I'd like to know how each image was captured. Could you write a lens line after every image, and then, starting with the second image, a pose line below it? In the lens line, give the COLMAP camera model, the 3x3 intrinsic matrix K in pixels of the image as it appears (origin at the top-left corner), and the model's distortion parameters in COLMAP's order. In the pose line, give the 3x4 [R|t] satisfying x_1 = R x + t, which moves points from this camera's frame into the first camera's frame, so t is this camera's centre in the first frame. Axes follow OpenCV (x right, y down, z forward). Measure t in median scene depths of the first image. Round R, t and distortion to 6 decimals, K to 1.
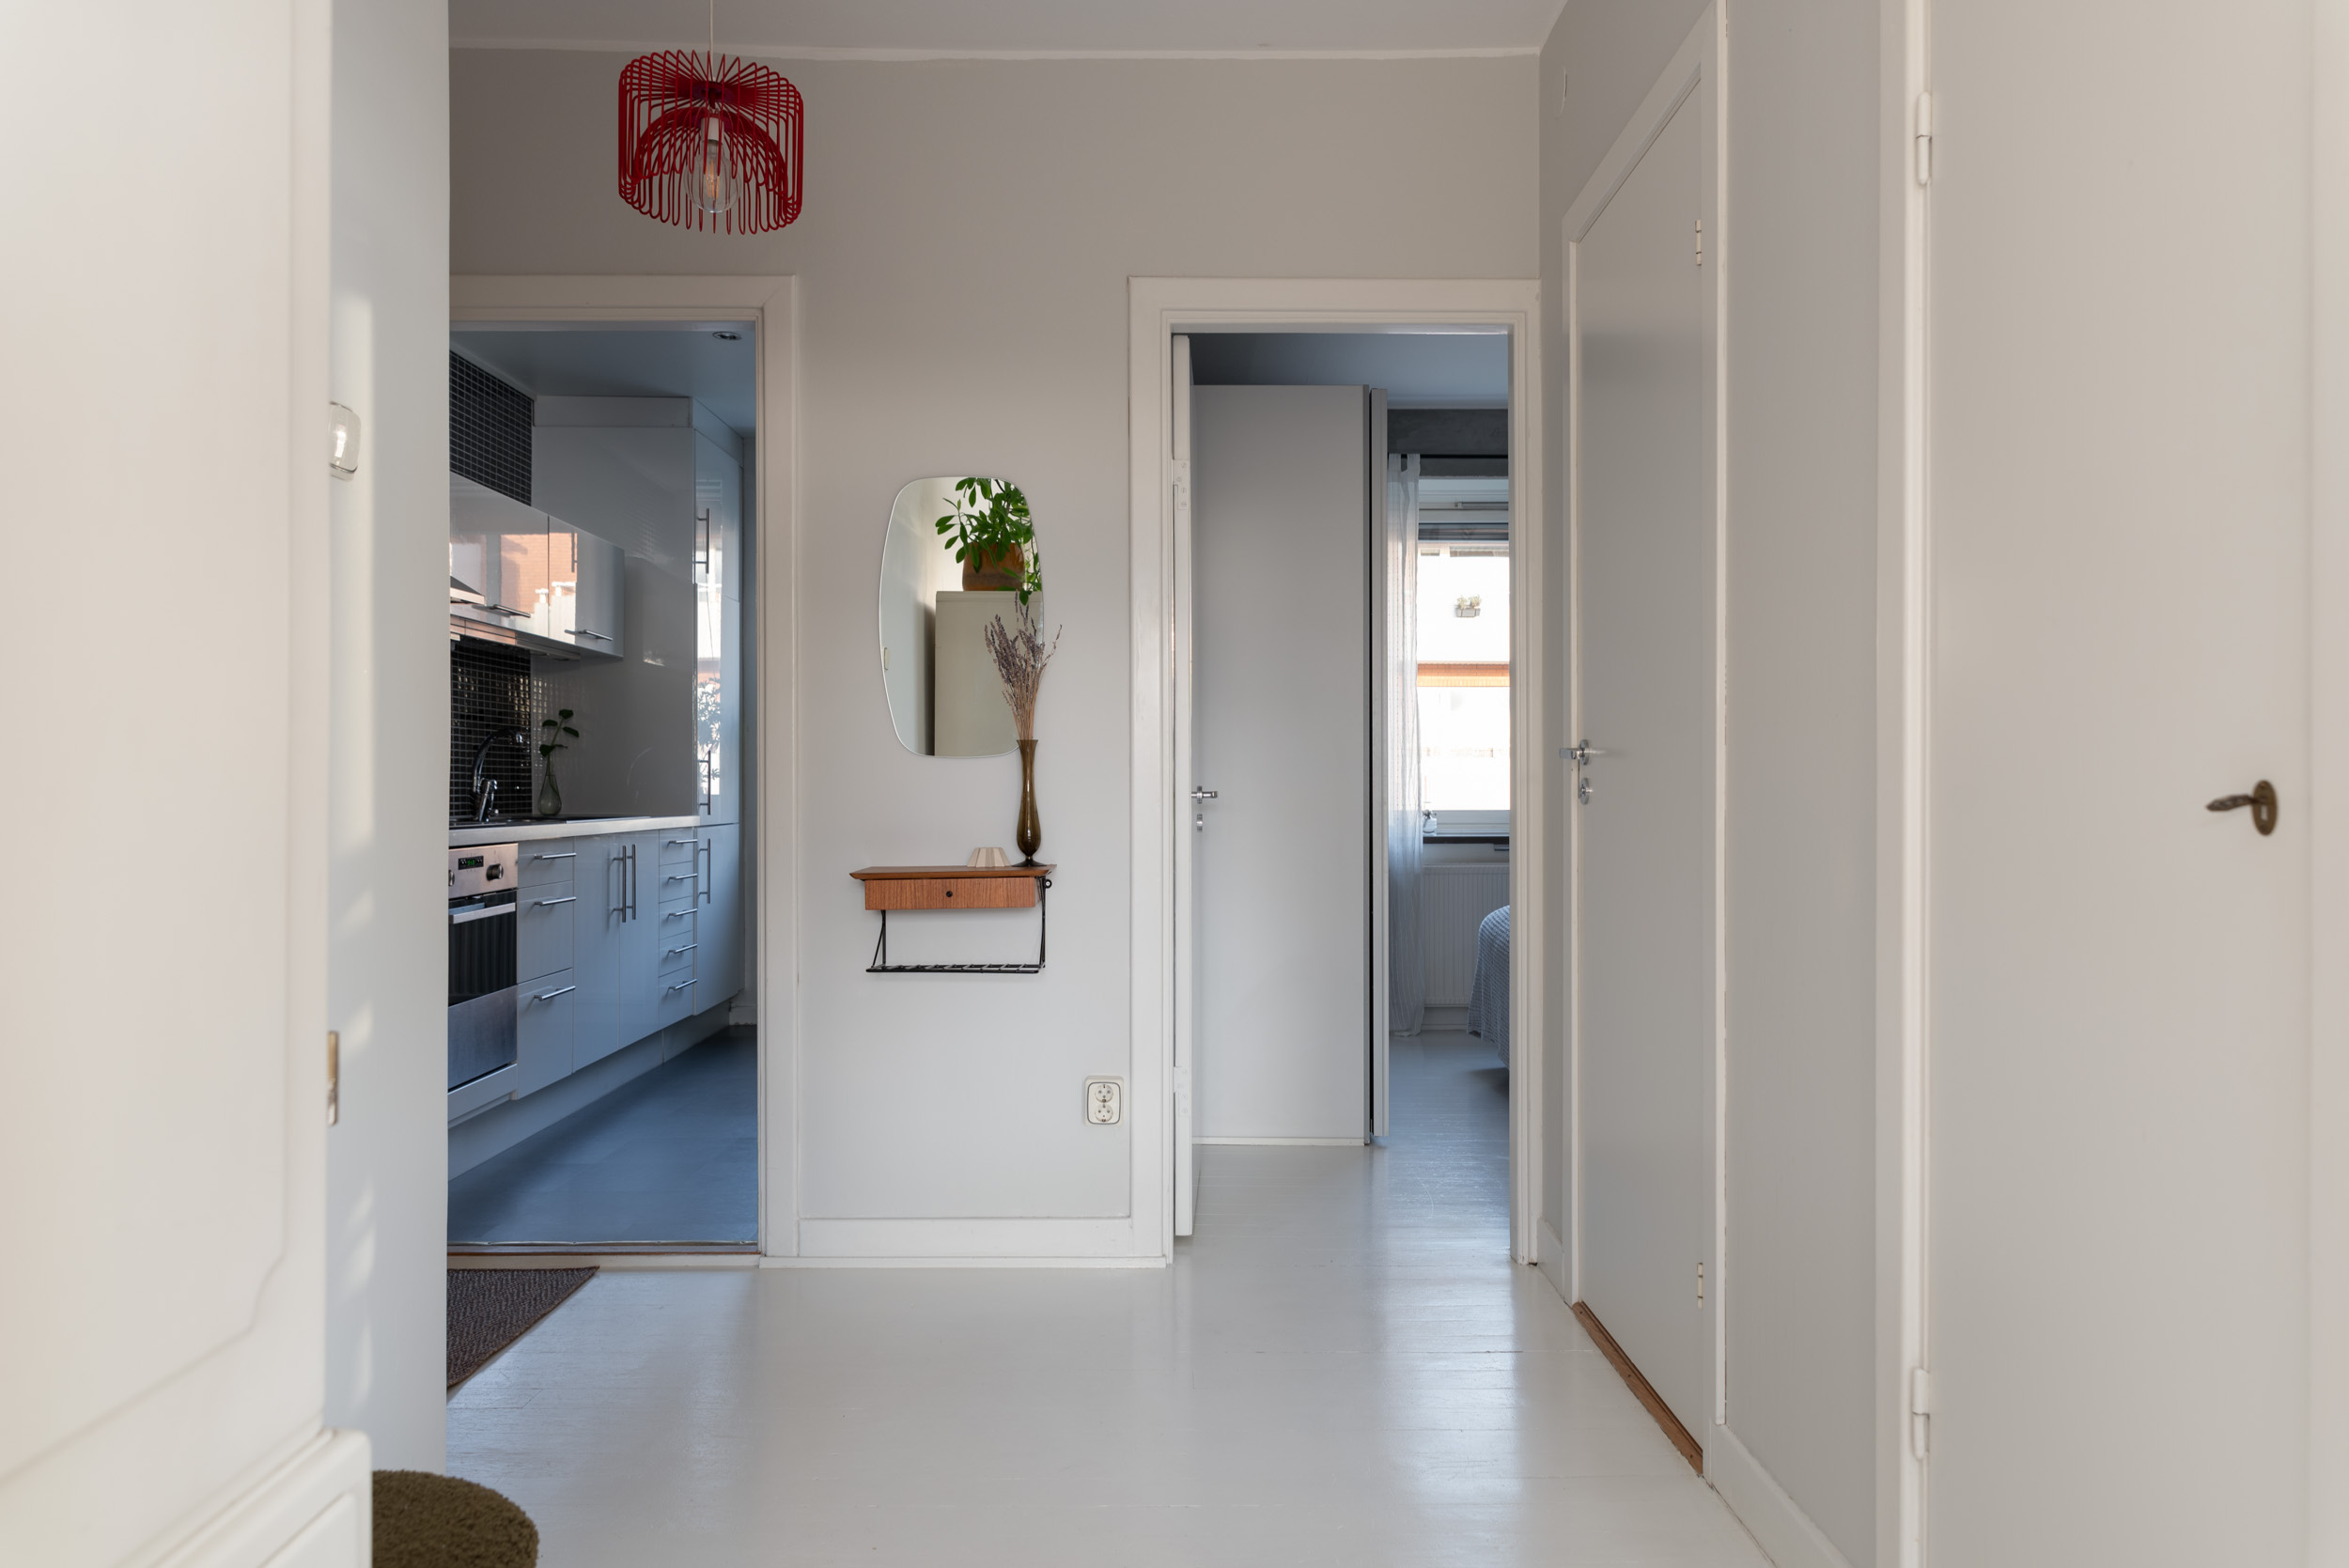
lens RADIAL K [[1697.7, 0, 1174.5], [0, 1697.7, 784.0], [0, 0, 1]] dist [-0.005962, -0.003075]
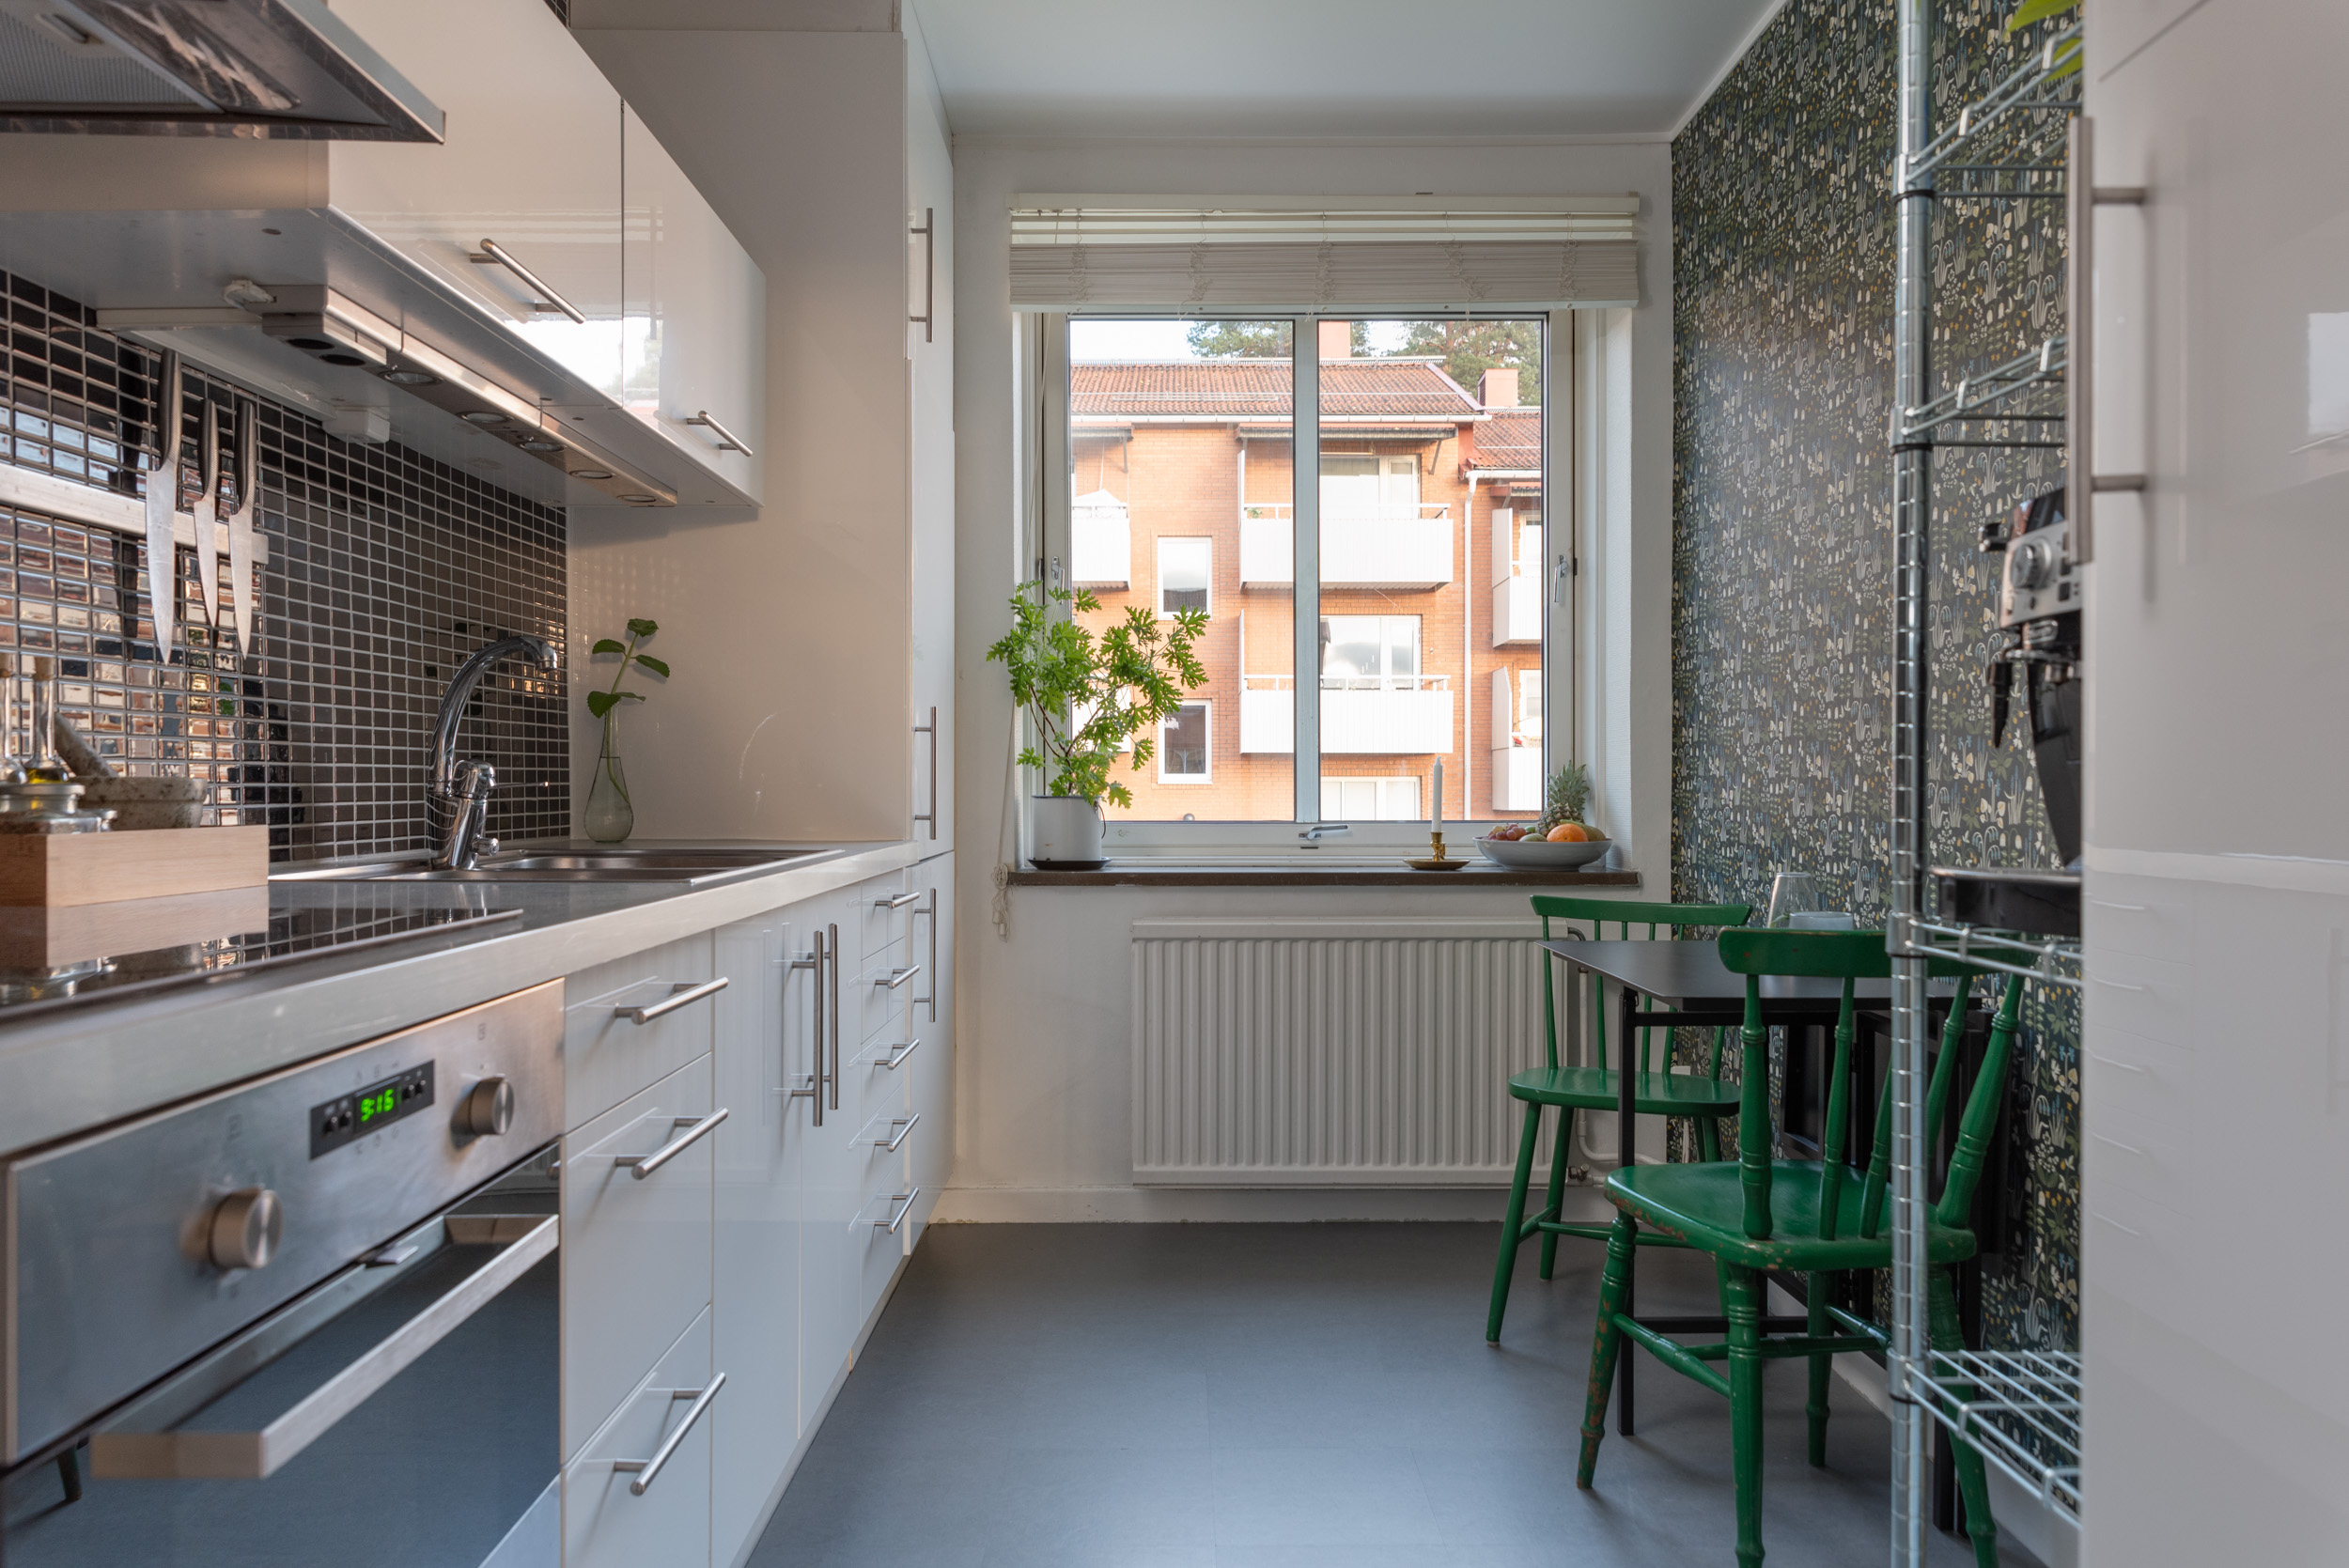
lens RADIAL K [[1697.7, 0, 1174.5], [0, 1697.7, 784.0], [0, 0, 1]] dist [-0.005962, -0.003075]
pose [[0.999997, -0.001637, -0.001965, -0.285696], [0.001640, 0.999998, 0.001295, 0.002728], [0.001963, -0.001298, 0.999997, 0.719030]]
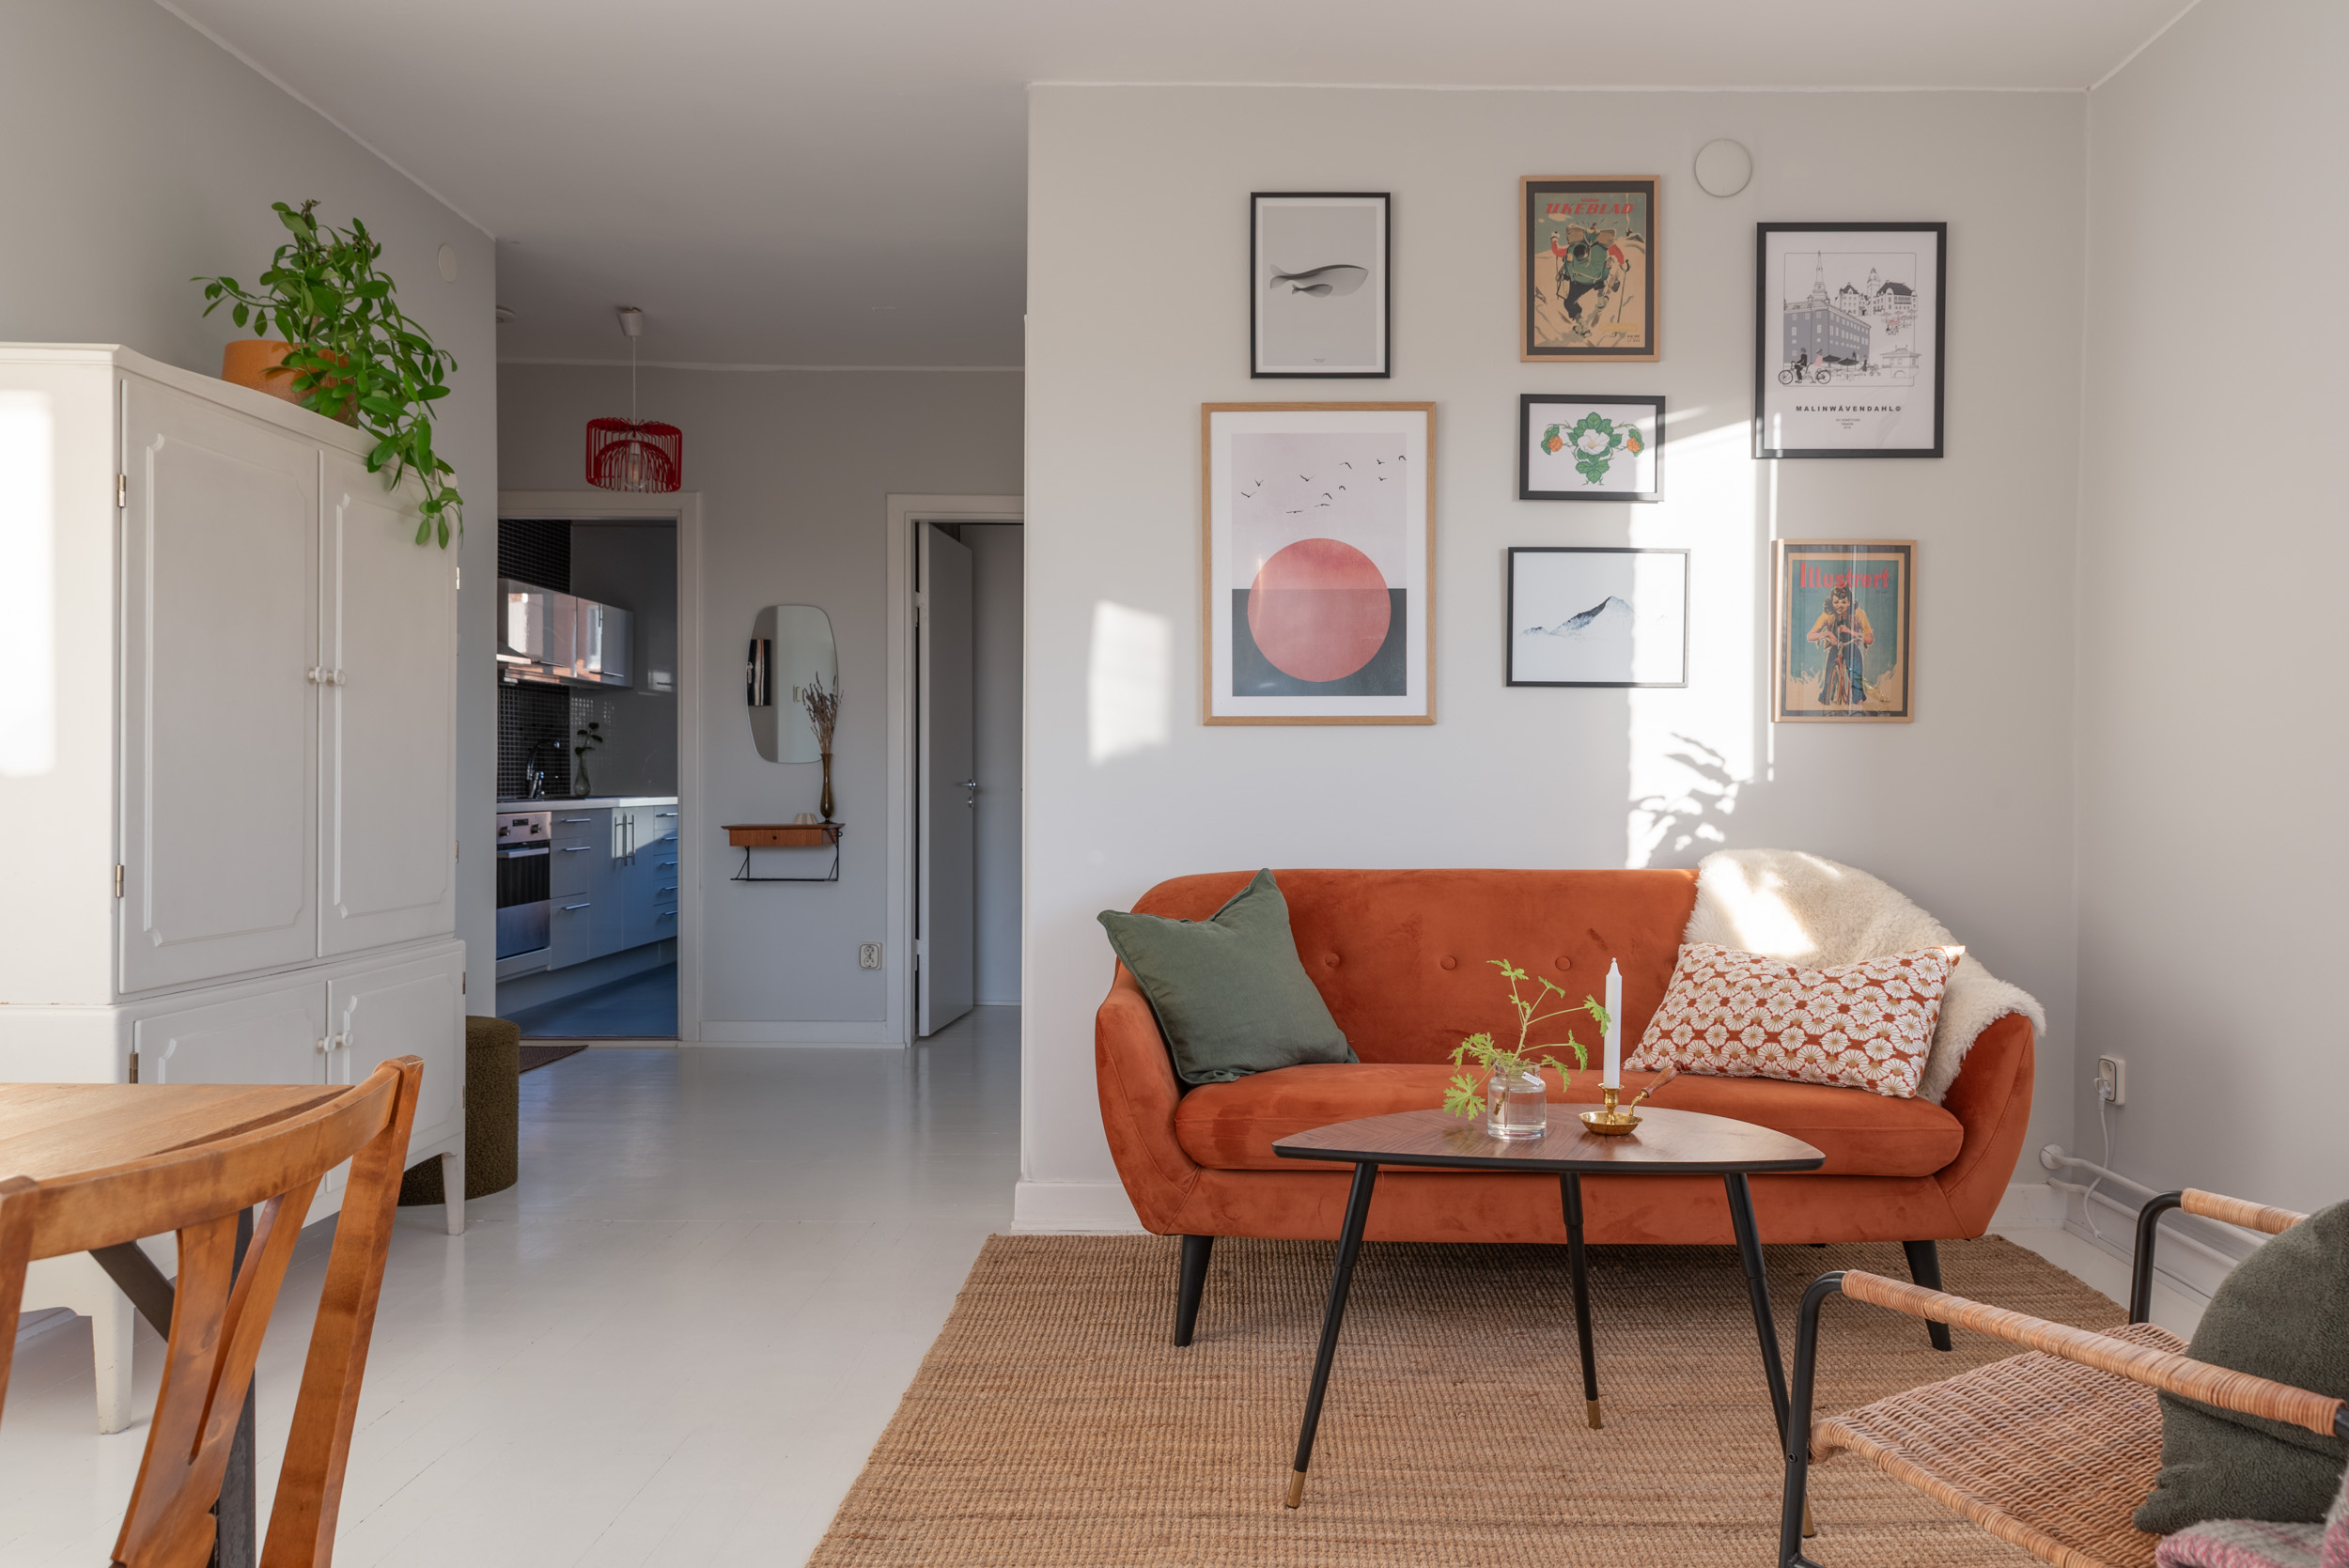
lens RADIAL K [[1714.1, 0, 1264.5], [0, 1714.1, 789.4], [0, 0, 1]] dist [0.001020, 0.000322]
pose [[0.999970, 0.007789, -0.000140, 0.292683], [-0.007788, 0.999933, 0.008605, -0.005748], [0.000207, -0.008603, 0.999963, -0.632992]]
